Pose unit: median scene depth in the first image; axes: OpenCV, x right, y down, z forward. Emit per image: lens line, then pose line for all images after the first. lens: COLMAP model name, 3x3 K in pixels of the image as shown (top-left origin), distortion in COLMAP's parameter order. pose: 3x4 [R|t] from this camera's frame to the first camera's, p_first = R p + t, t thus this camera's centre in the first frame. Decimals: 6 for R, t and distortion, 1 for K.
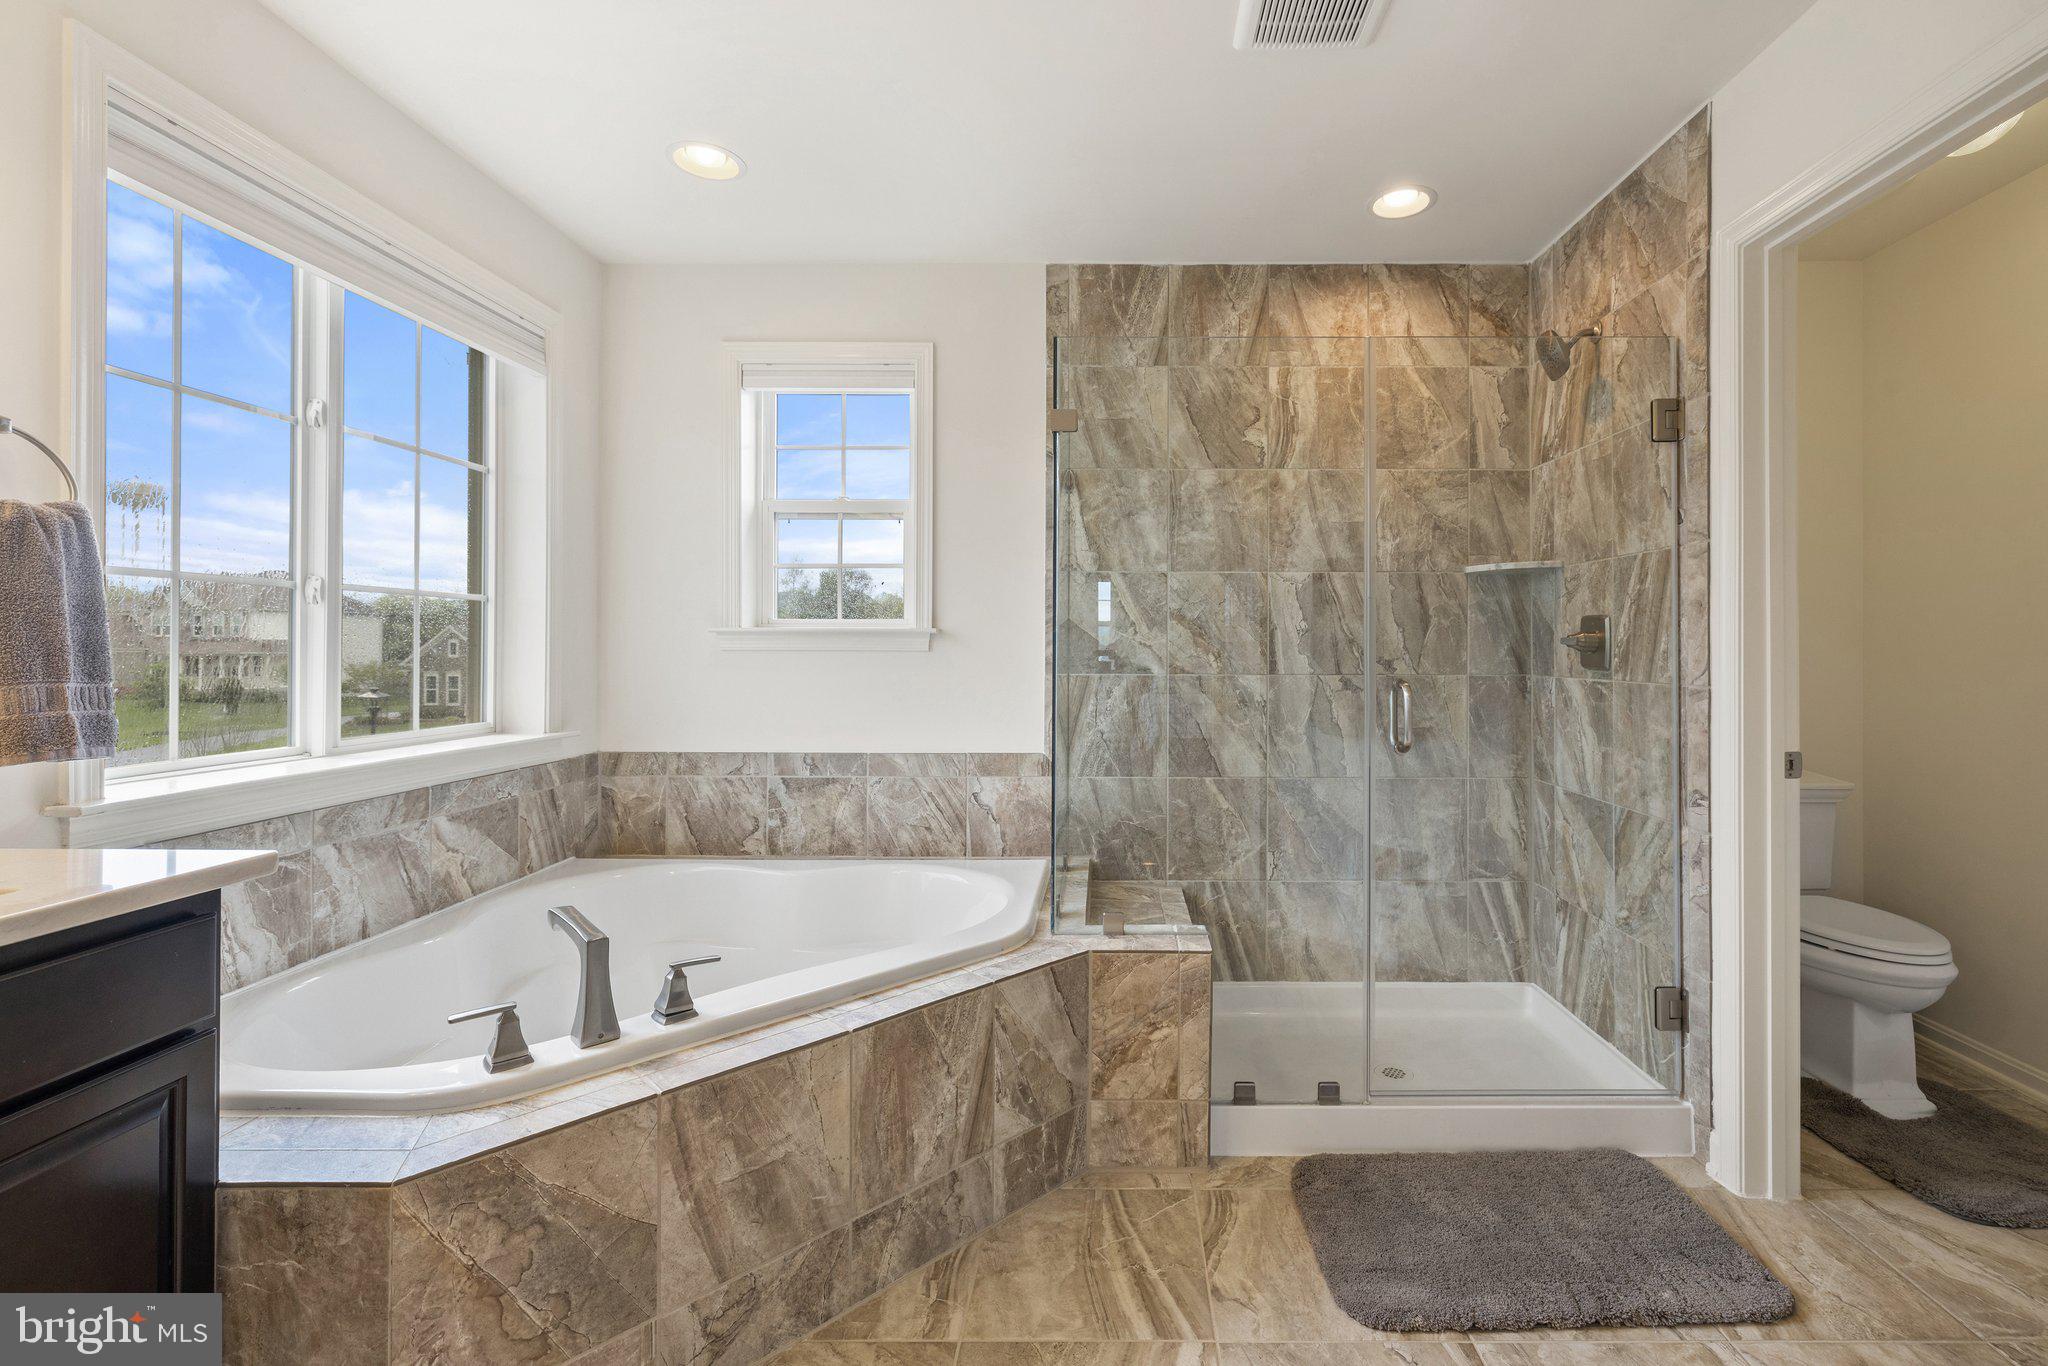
lens RADIAL K [[875.1, 0, 1048.3], [0, 875.1, 640.1], [0, 0, 1]] dist [0.001017, 0.000405]
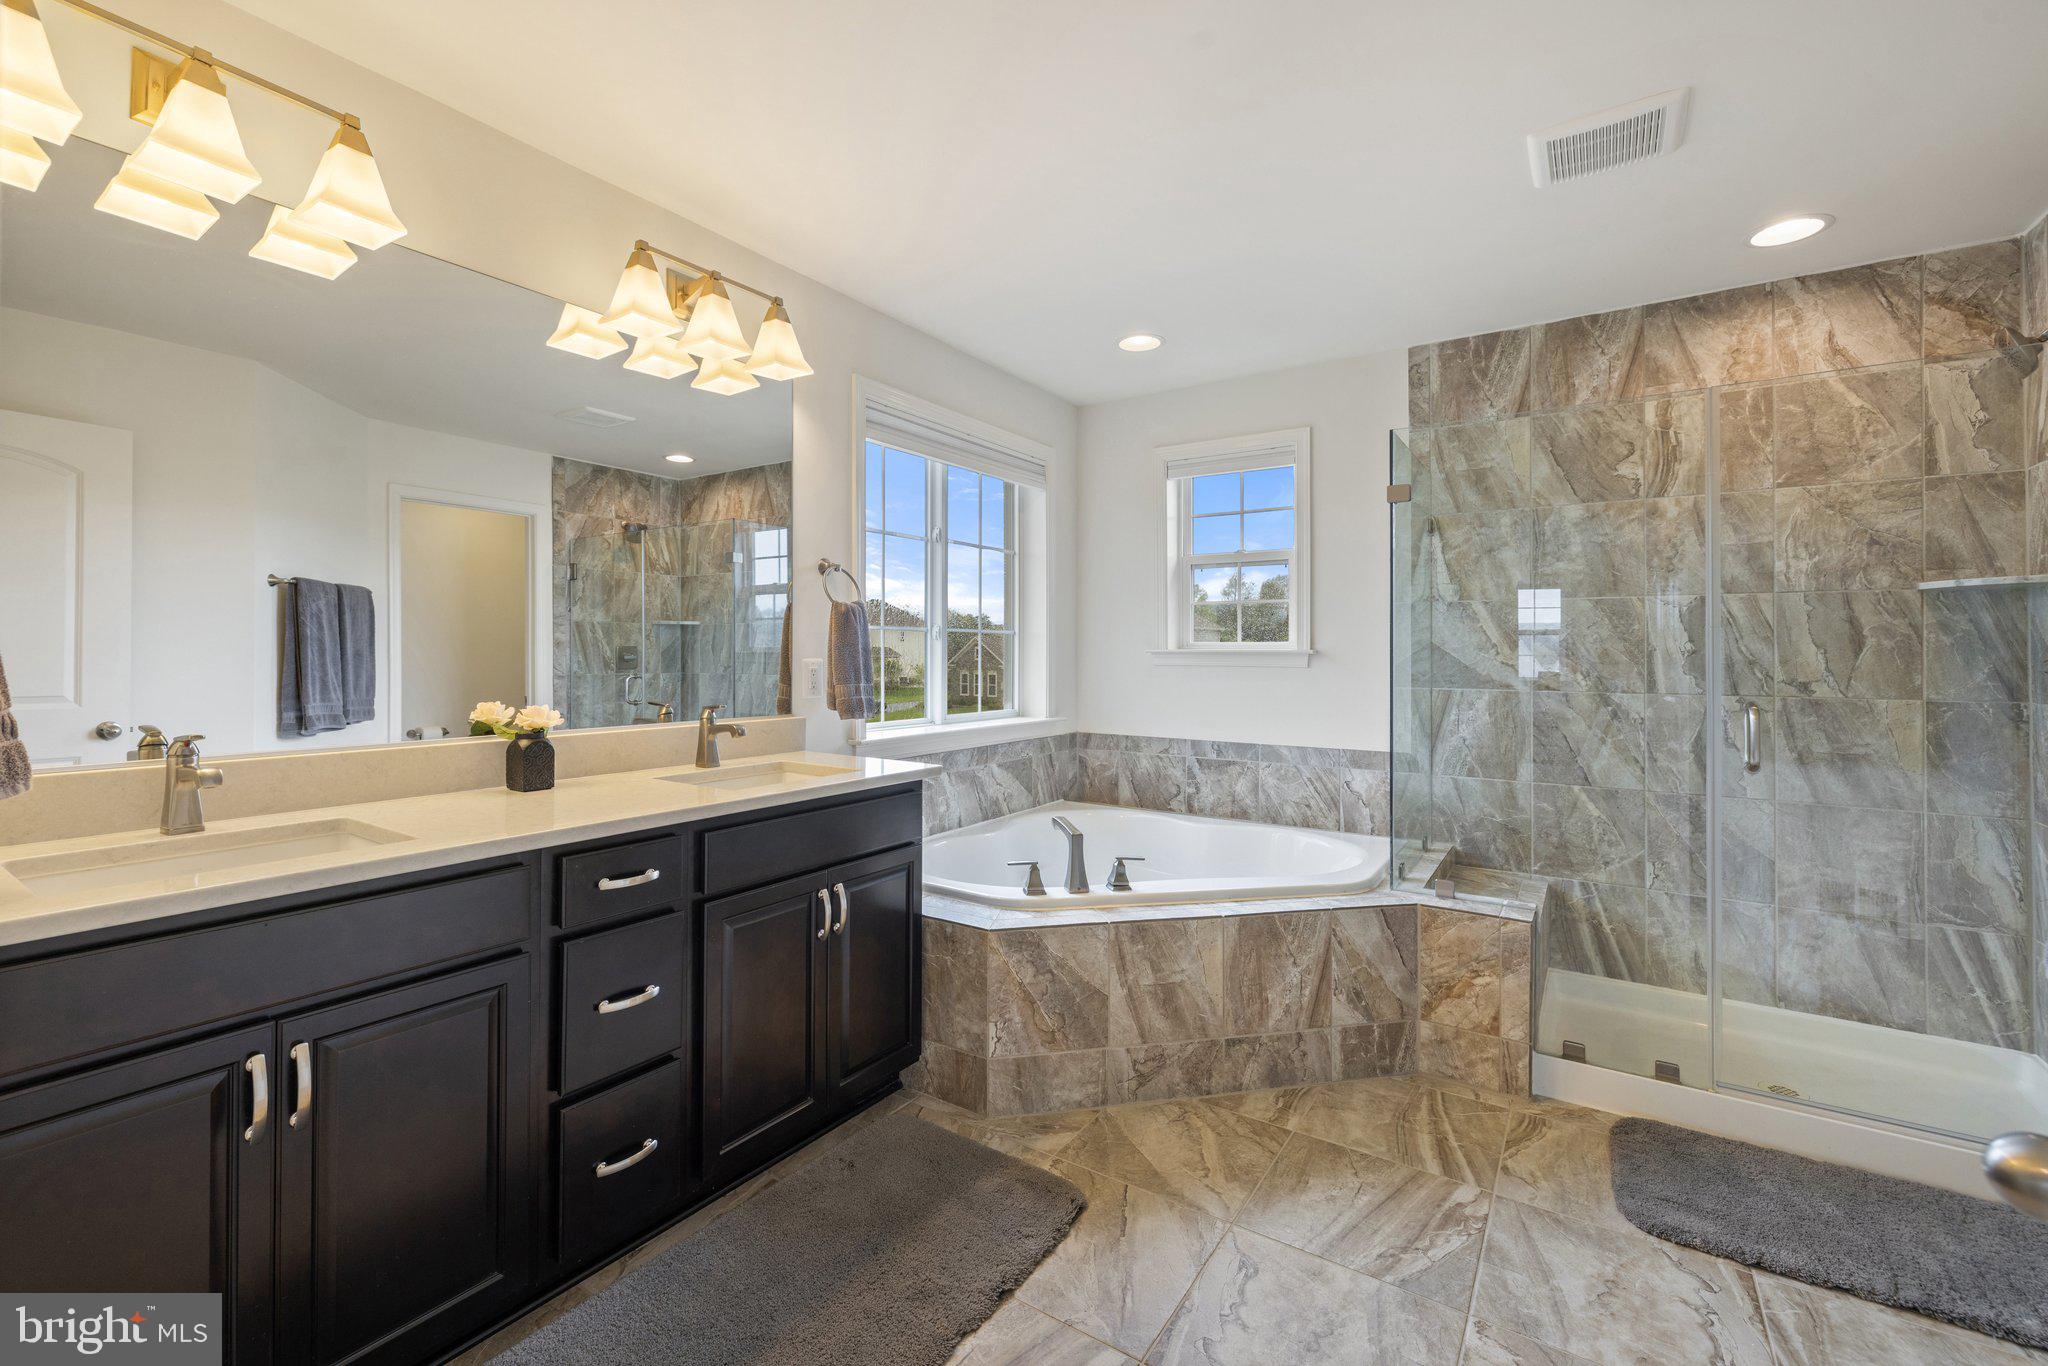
lens RADIAL K [[875.1, 0, 965.2], [0, 875.1, 643.7], [0, 0, 1]] dist [0.001017, 0.000405]
pose [[0.824931, -0.002525, -0.565228, 0.178485], [0.005175, 0.999982, 0.003087, -0.029351], [0.565210, -0.005472, 0.824929, -0.348911]]
